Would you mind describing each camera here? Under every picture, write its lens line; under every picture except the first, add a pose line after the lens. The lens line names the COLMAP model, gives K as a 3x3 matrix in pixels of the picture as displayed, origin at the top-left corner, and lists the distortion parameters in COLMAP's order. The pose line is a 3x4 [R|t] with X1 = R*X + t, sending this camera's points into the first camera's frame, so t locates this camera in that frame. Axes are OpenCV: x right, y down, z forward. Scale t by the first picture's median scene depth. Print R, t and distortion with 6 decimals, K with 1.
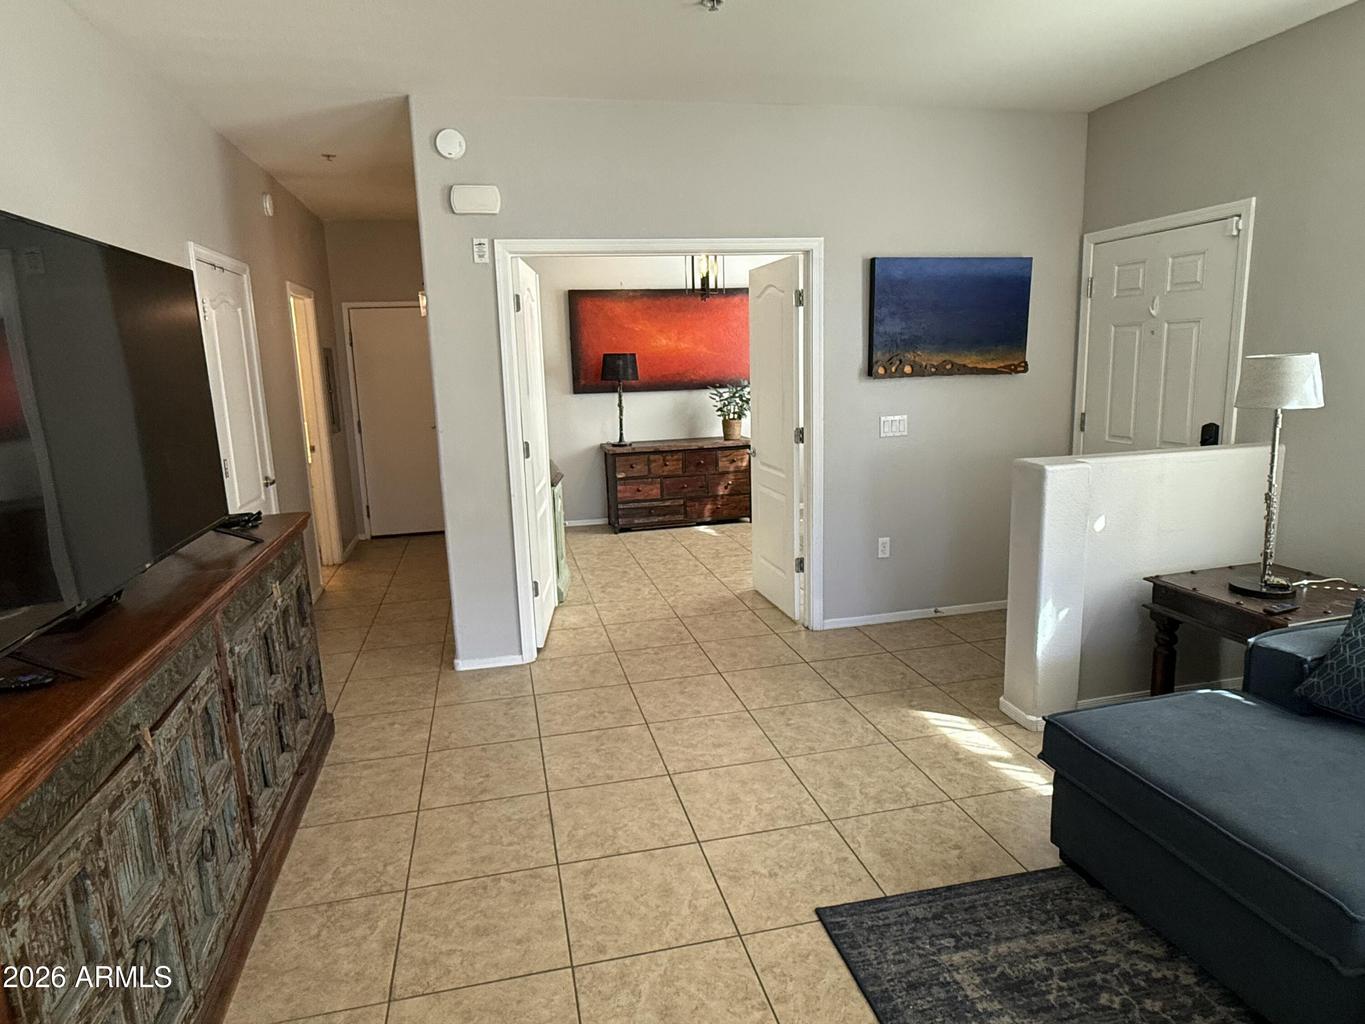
lens RADIAL K [[828.9, 0, 682.5], [0, 828.9, 512.0], [0, 0, 1]] dist [-0.005297, -0.001861]
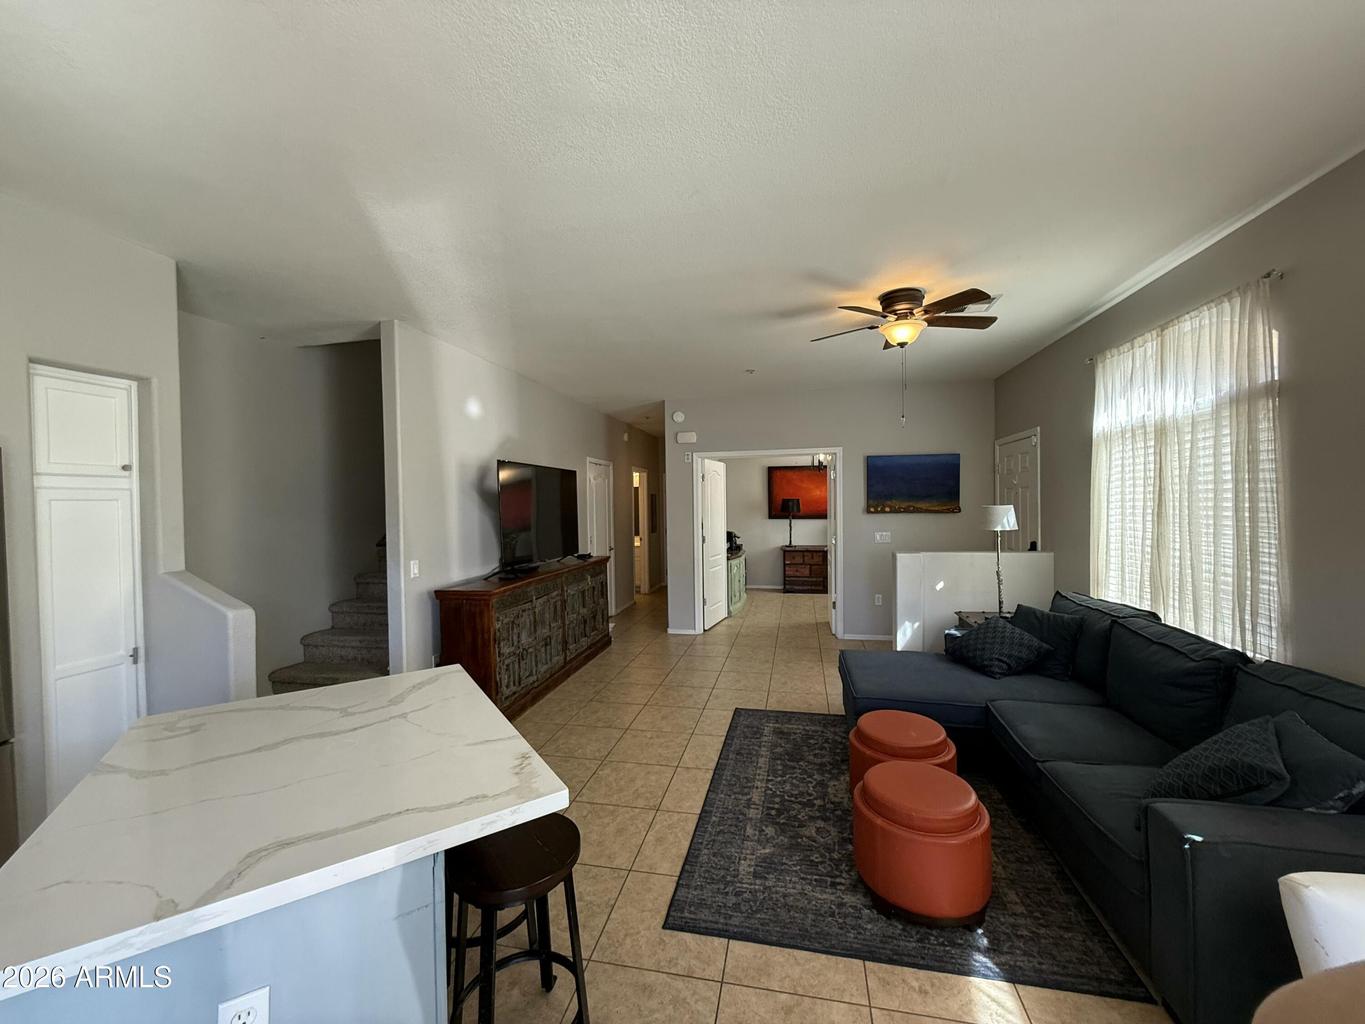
lens RADIAL K [[543.8, 0, 682.5], [0, 543.8, 512.0], [0, 0, 1]] dist [-0.002458, 0.000155]
pose [[0.908462, 0.025842, -0.417168, 0.367002], [-0.091883, 0.986019, -0.139013, 0.061547], [0.407743, 0.164619, 0.898135, -0.376543]]
